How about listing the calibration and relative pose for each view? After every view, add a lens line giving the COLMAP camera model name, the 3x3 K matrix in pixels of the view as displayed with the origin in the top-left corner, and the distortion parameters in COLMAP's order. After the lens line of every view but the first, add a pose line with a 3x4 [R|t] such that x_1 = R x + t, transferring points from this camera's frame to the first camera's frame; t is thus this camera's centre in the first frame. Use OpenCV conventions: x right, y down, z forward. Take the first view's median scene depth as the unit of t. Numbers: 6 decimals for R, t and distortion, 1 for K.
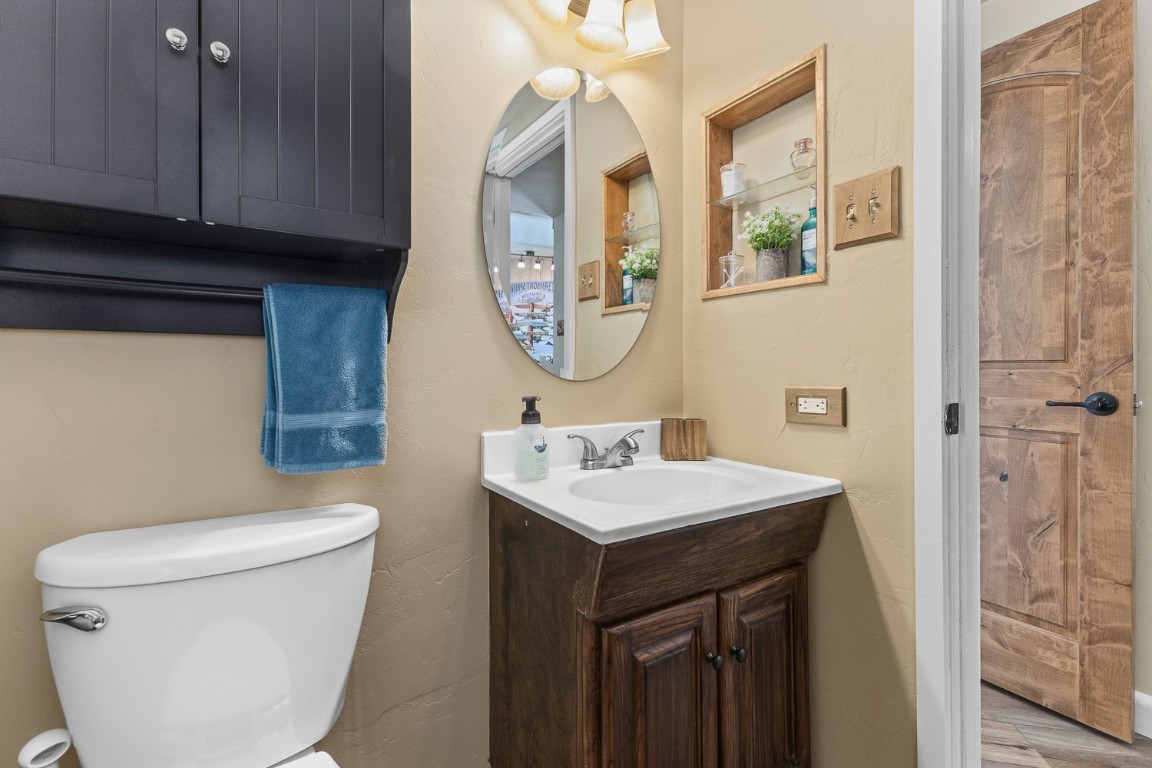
lens RADIAL K [[518.3, 0, 573.2], [0, 518.3, 379.1], [0, 0, 1]] dist [0.009695, -0.000966]
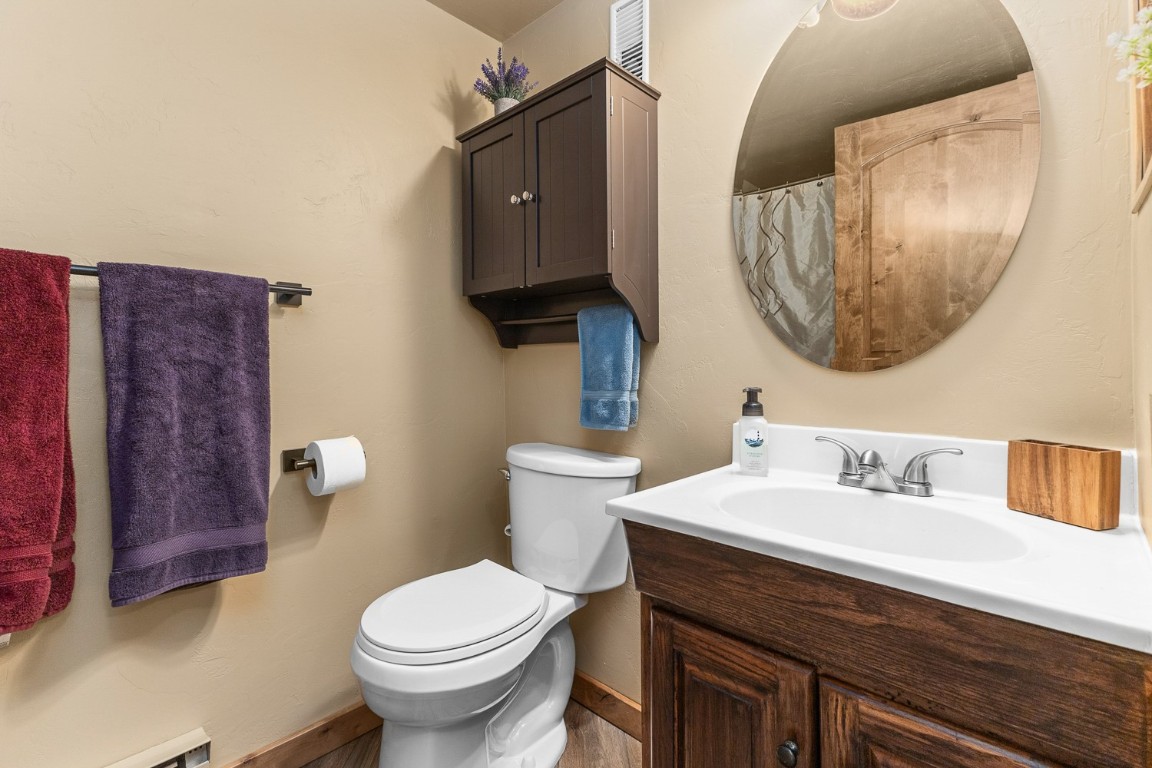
lens RADIAL K [[518.3, 0, 573.2], [0, 518.3, 379.1], [0, 0, 1]] dist [0.009695, -0.000966]
pose [[0.235364, 0.021875, -0.971661, 0.774440], [-0.013220, 0.999726, 0.019304, 0.003948], [0.971817, 0.008301, 0.235588, 0.453715]]
